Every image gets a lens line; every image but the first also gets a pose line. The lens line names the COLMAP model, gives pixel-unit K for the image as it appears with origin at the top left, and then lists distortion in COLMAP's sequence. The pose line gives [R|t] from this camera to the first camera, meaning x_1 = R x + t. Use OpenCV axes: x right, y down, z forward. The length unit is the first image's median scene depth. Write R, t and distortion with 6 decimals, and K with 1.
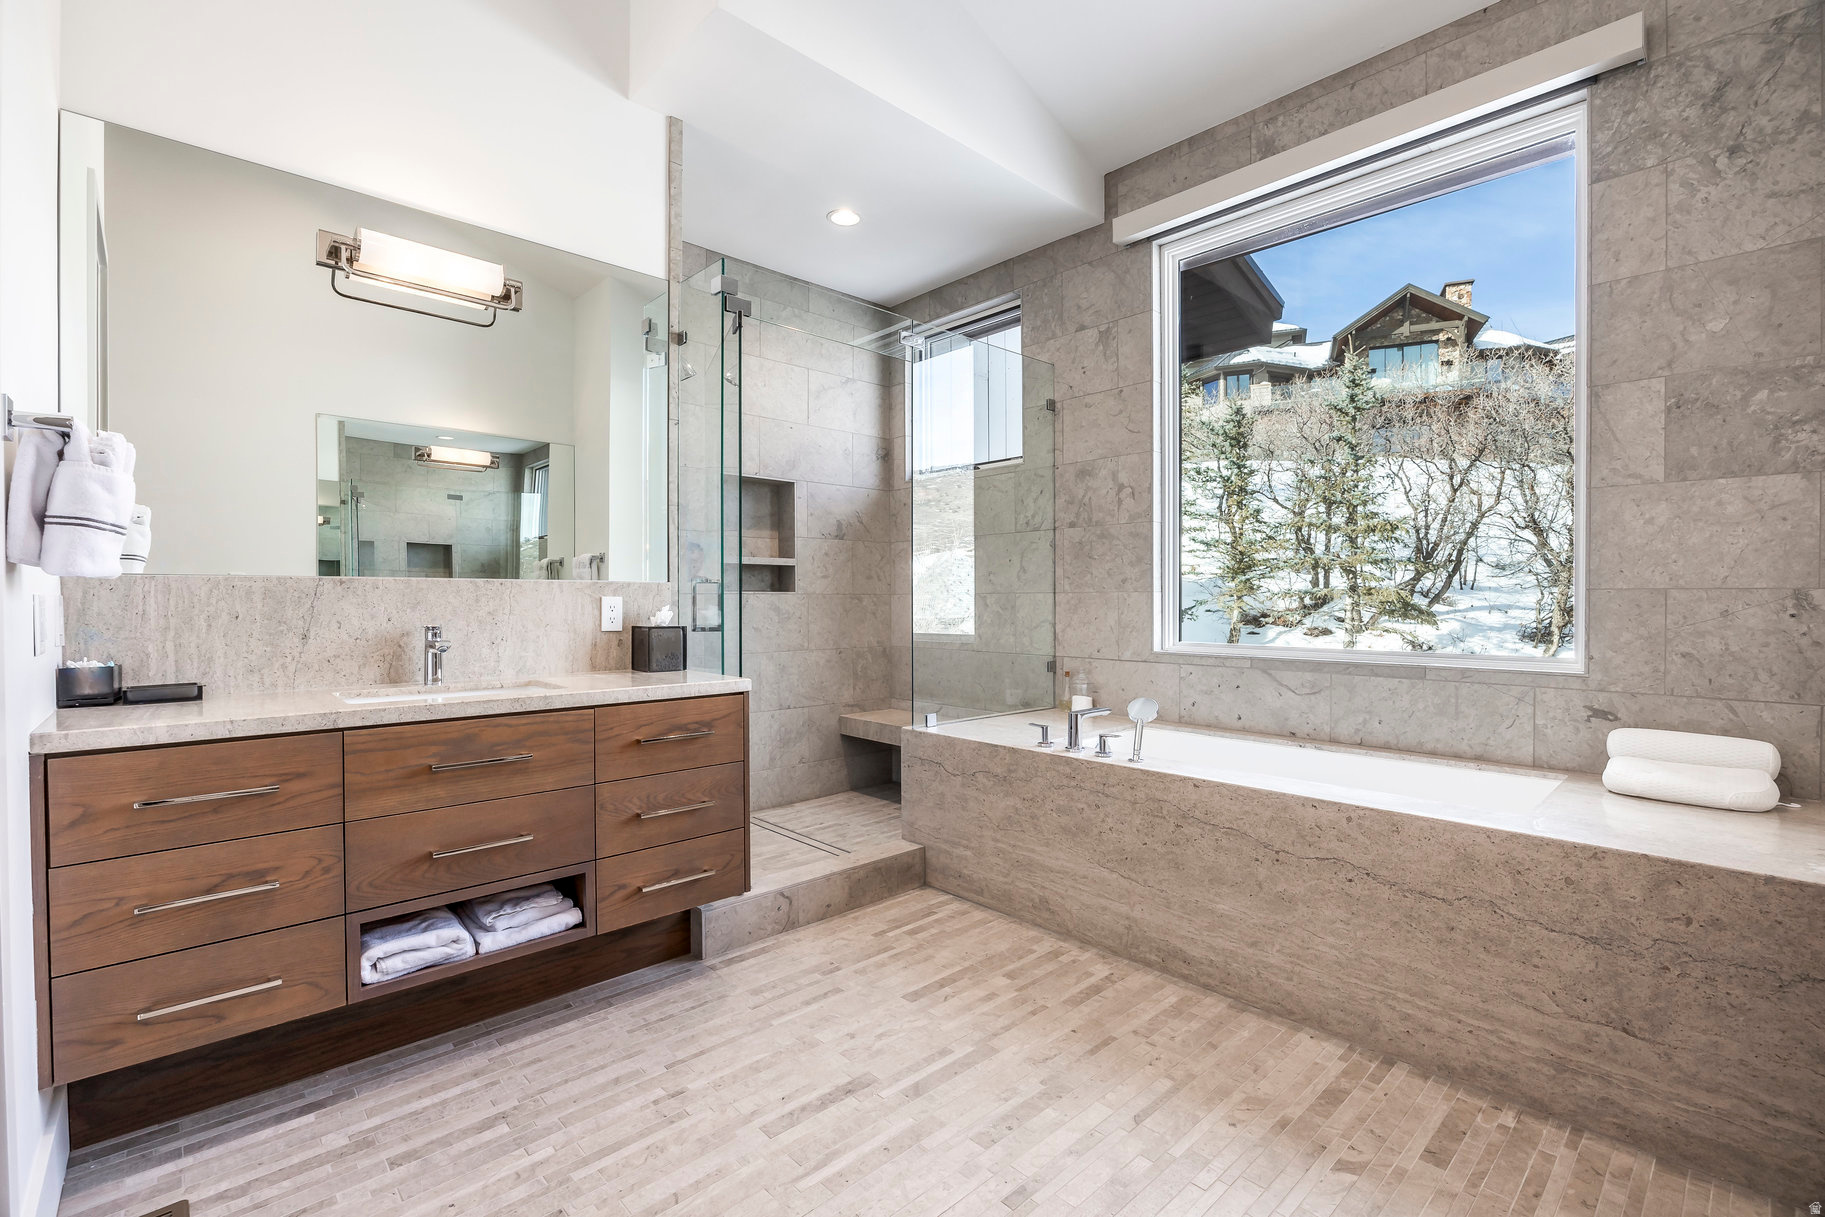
lens RADIAL K [[801.4, 0, 912.5], [0, 801.4, 608.5], [0, 0, 1]] dist [-0.009215, -0.000096]
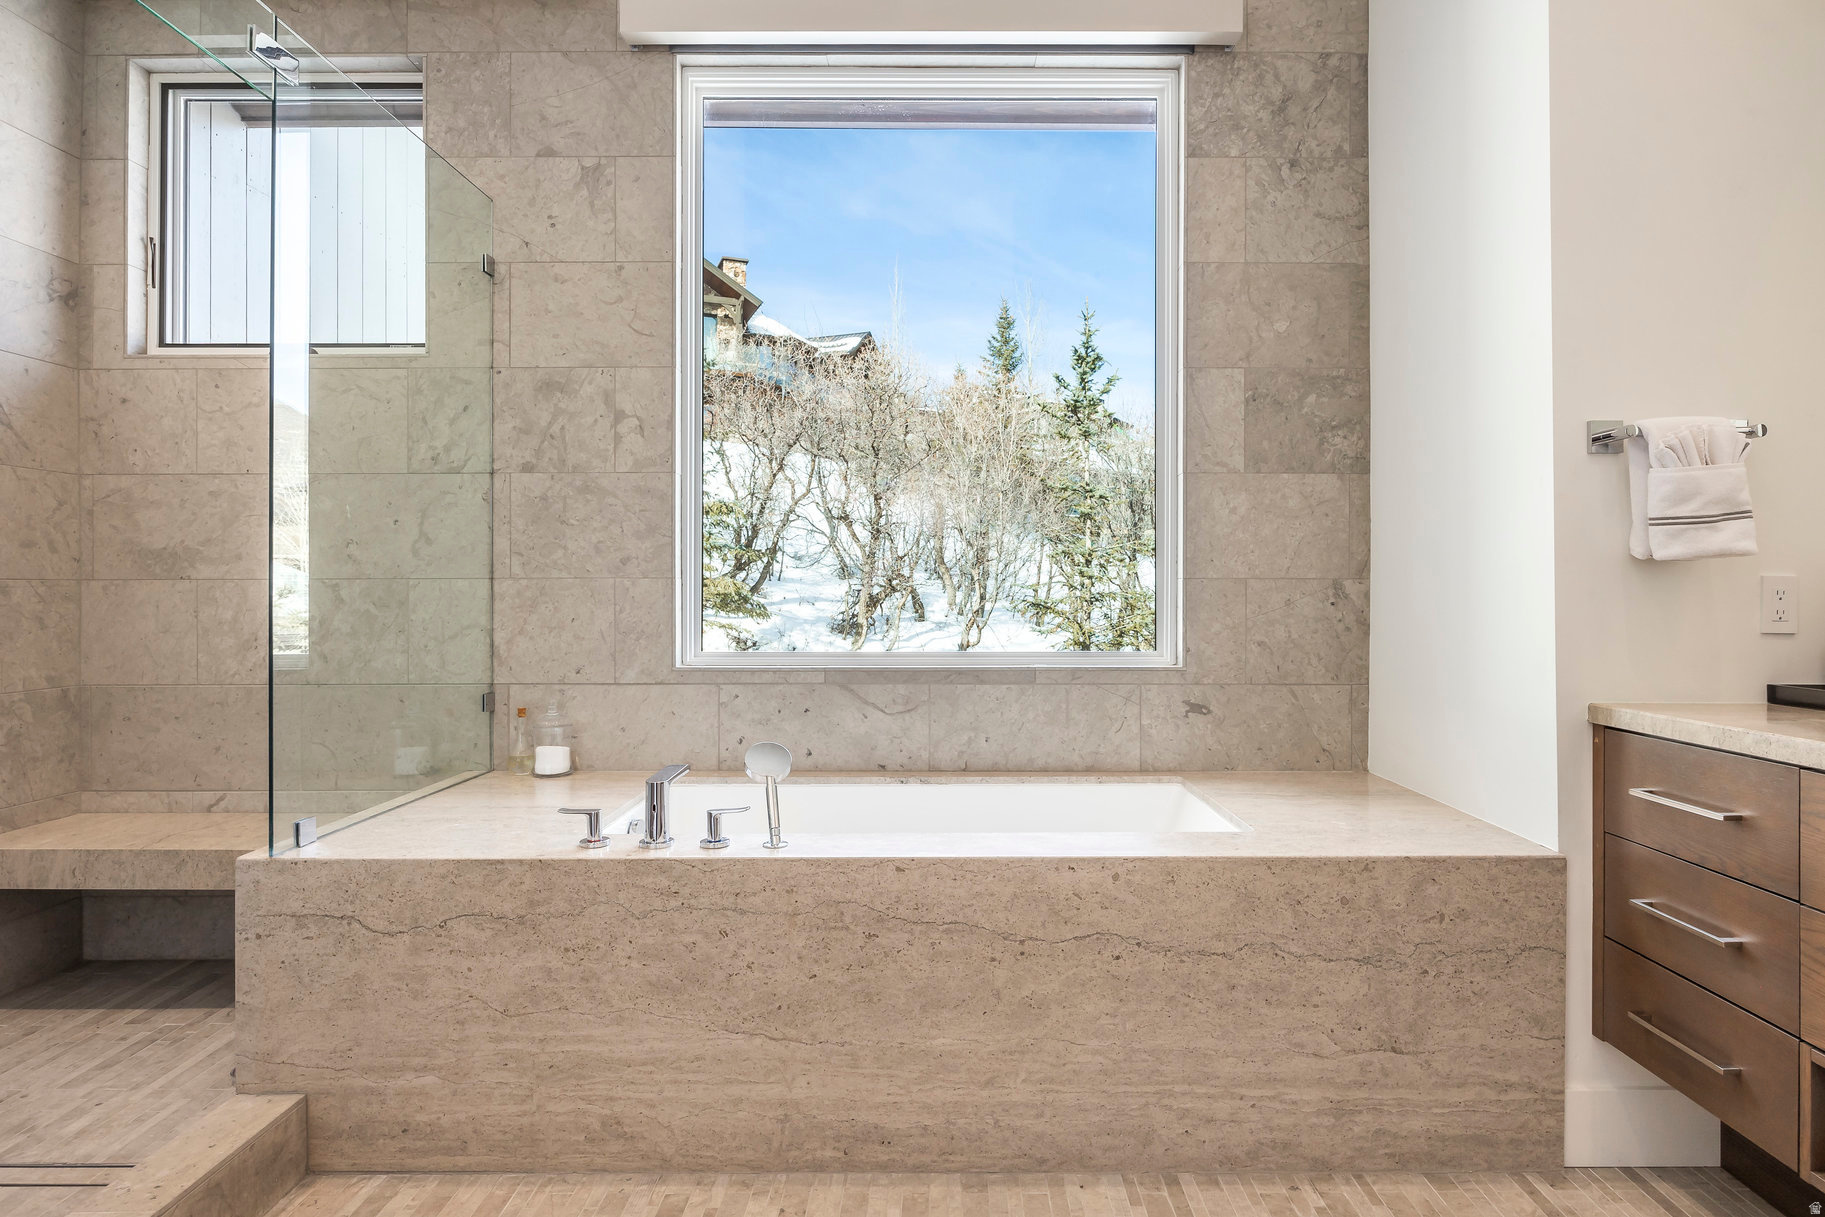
lens RADIAL K [[982.6, 0, 916.6], [0, 982.6, 585.6], [0, 0, 1]] dist [0.000063, -0.001698]
pose [[0.682274, 0.004040, 0.731085, -0.235875], [0.009033, 0.999862, -0.013955, -0.002178], [-0.731041, 0.016126, 0.682143, 0.435632]]
